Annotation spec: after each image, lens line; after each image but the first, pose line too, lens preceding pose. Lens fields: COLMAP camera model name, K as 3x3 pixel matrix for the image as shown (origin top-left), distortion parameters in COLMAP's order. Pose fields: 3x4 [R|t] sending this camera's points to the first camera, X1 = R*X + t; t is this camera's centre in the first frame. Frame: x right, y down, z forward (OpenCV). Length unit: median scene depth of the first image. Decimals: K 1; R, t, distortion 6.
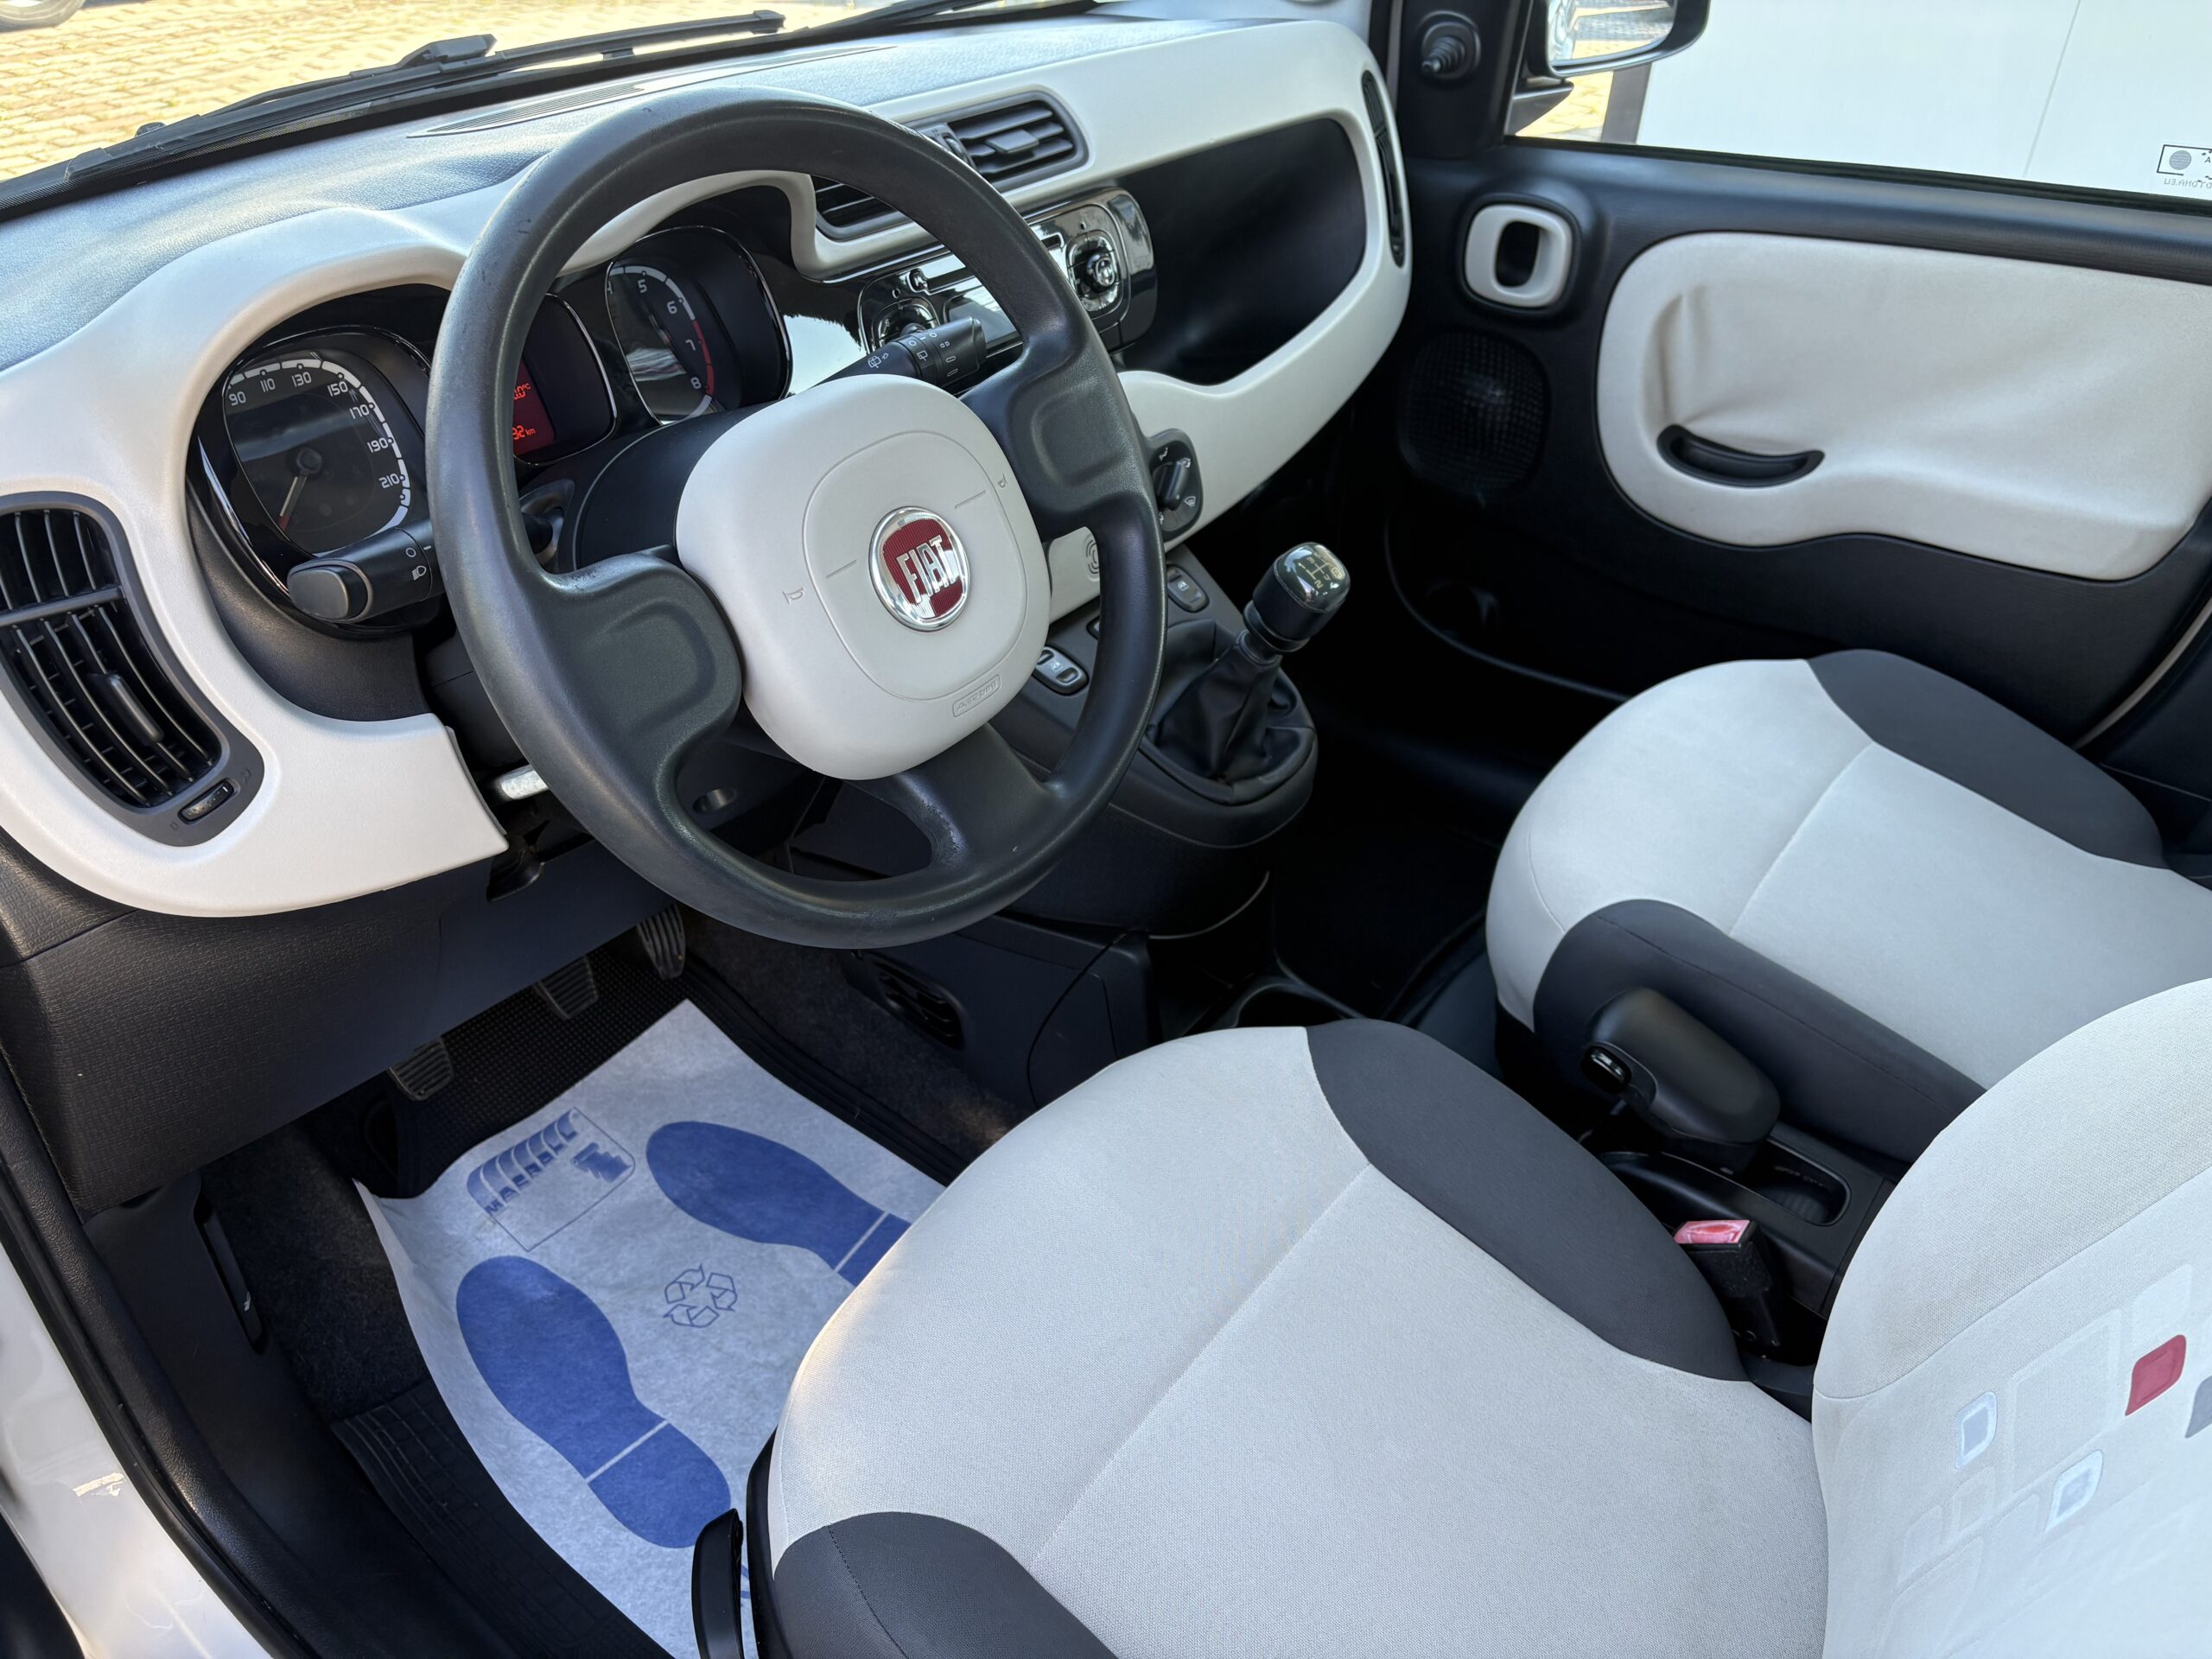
lens RADIAL K [[1667.2, 0, 1117.9], [0, 1667.2, 833.2], [0, 0, 1]] dist [0.063259, -0.078194]
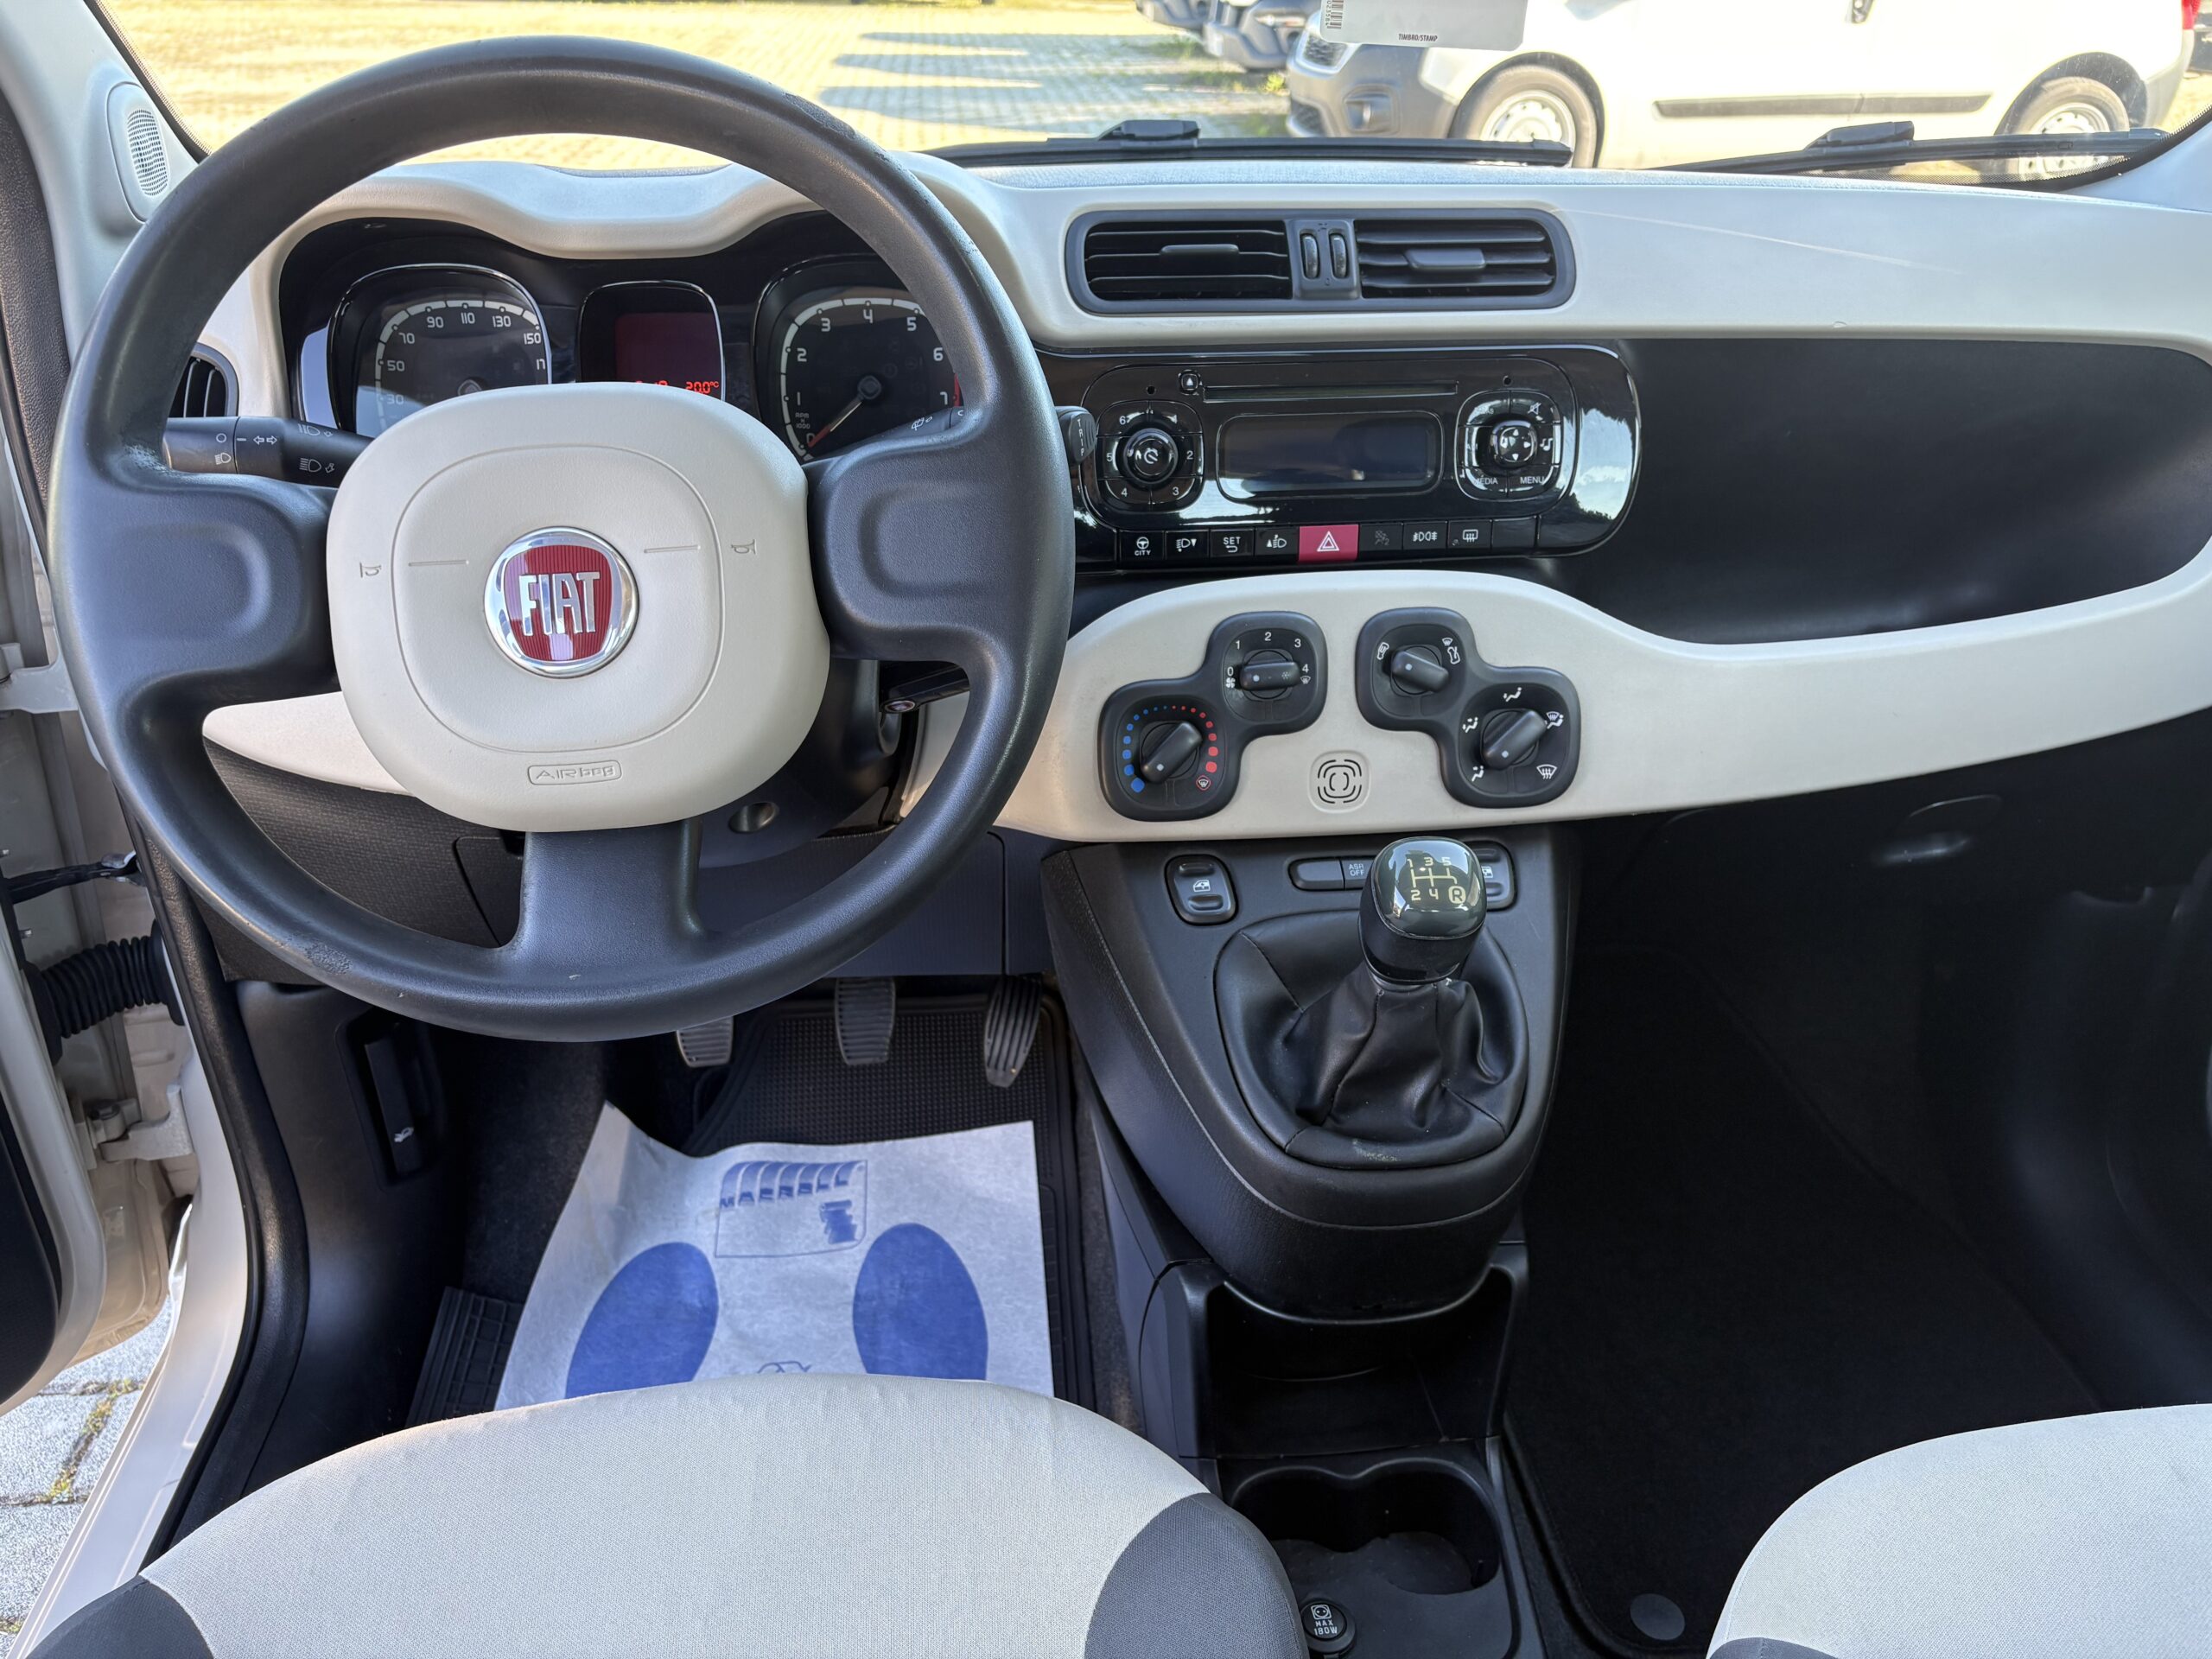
lens RADIAL K [[1679.3, 0, 1106.0], [0, 1679.3, 829.5], [0, 0, 1]] dist [0.008258, 0.004000]
pose [[0.675458, 0.341827, -0.653384, 0.354127], [-0.415467, 0.908456, 0.045768, -0.117867], [0.609215, 0.240545, 0.755642, 0.315493]]
